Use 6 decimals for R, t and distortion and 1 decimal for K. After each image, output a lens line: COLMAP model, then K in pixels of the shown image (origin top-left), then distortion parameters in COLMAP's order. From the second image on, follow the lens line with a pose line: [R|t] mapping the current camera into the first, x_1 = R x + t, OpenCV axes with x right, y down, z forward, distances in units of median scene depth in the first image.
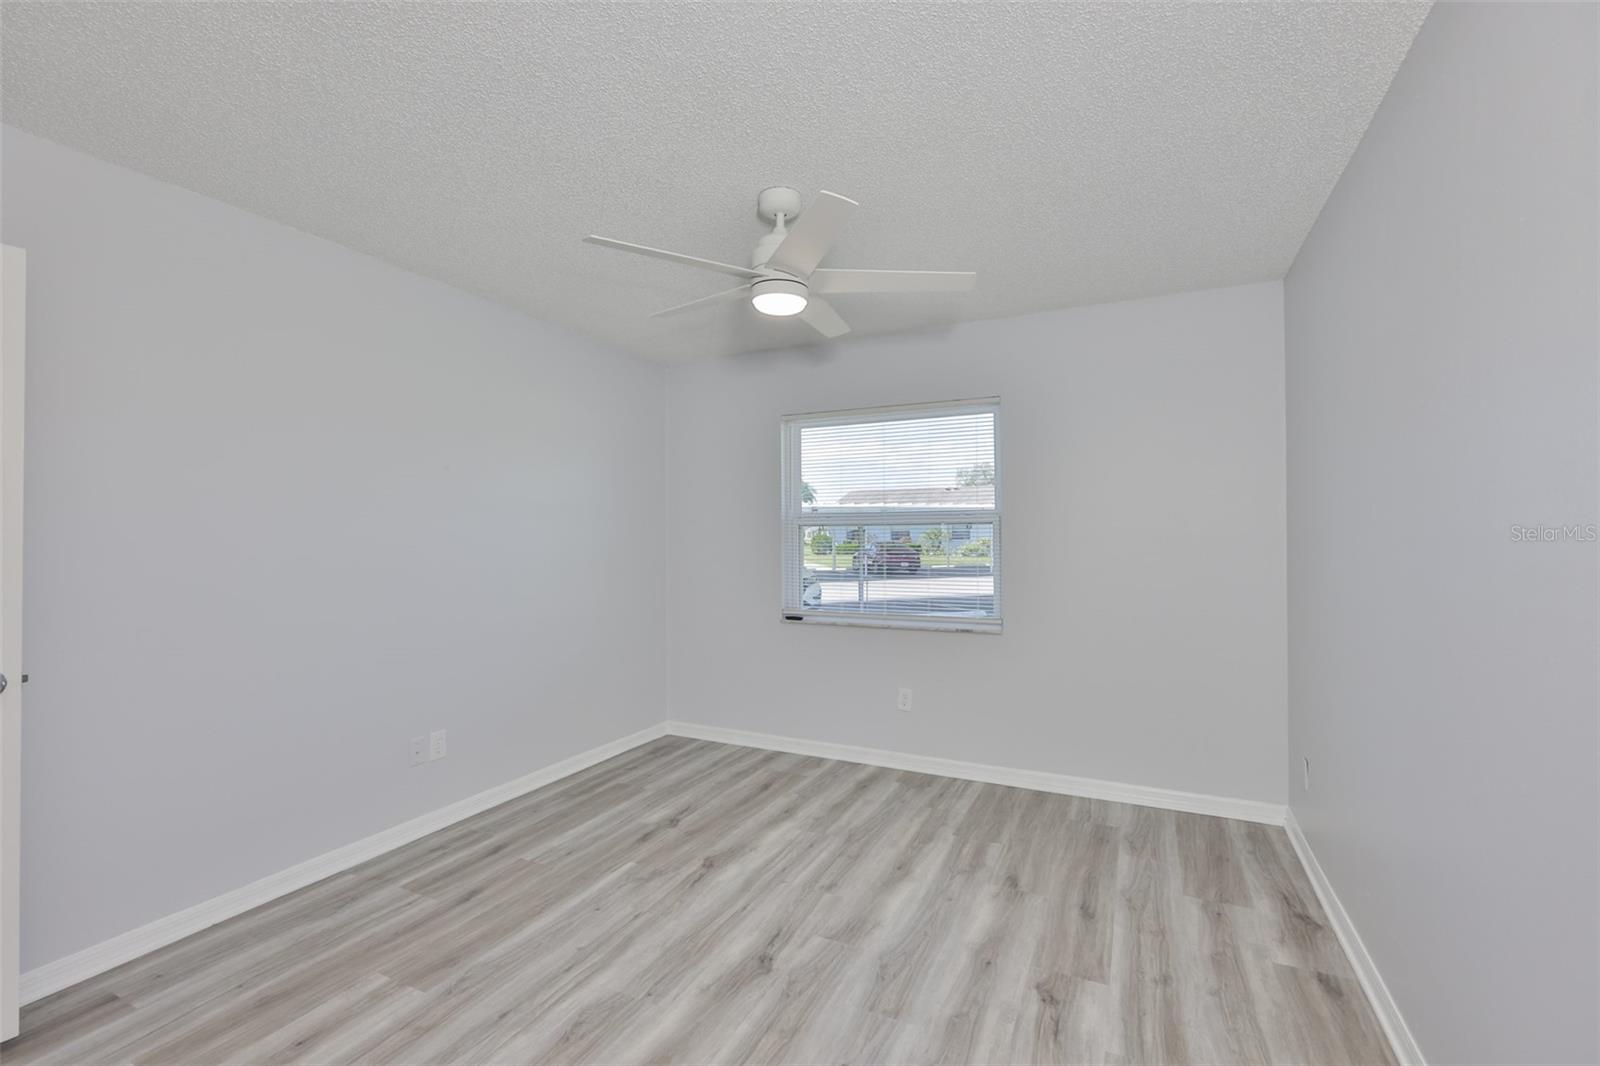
lens RADIAL K [[682.2, 0, 803.2], [0, 682.2, 535.4], [0, 0, 1]] dist [-0.001132, -0.000072]
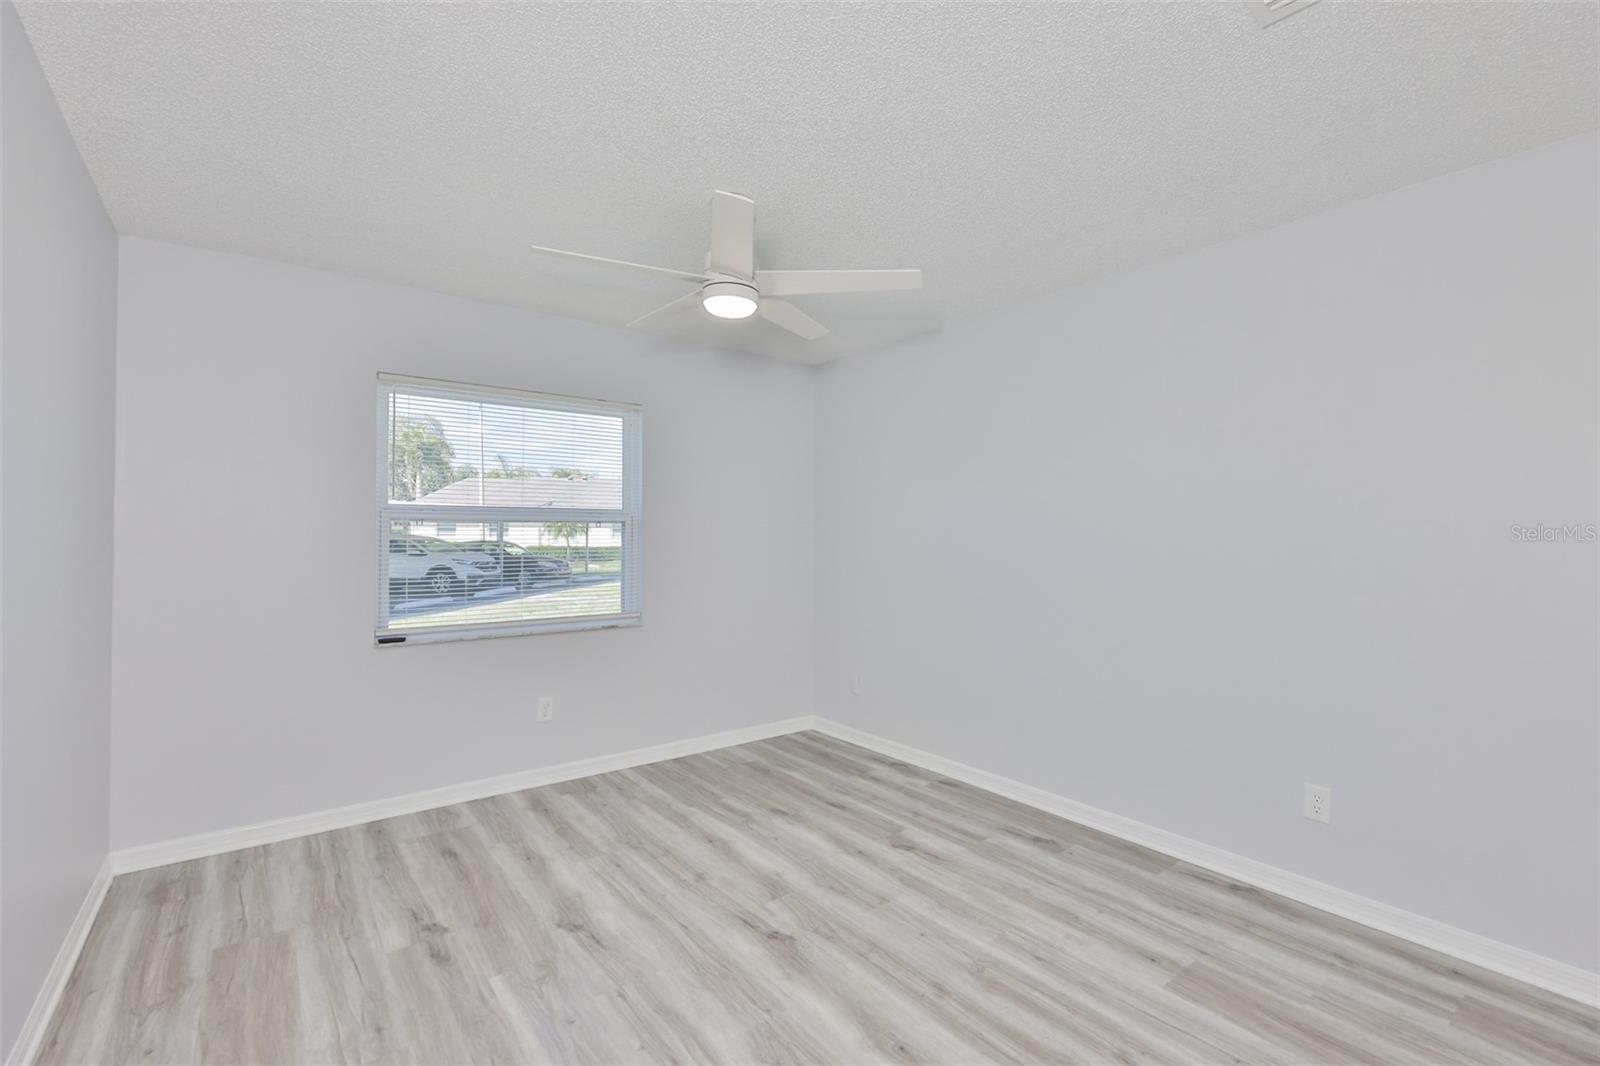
lens RADIAL K [[694.6, 0, 801.4], [0, 694.6, 527.6], [0, 0, 1]] dist [-0.001994, -0.000010]
pose [[0.450105, 0.017185, 0.892810, -0.785276], [-0.008759, 0.999852, -0.014829, 0.003542], [-0.892933, -0.001146, 0.450189, 0.372303]]
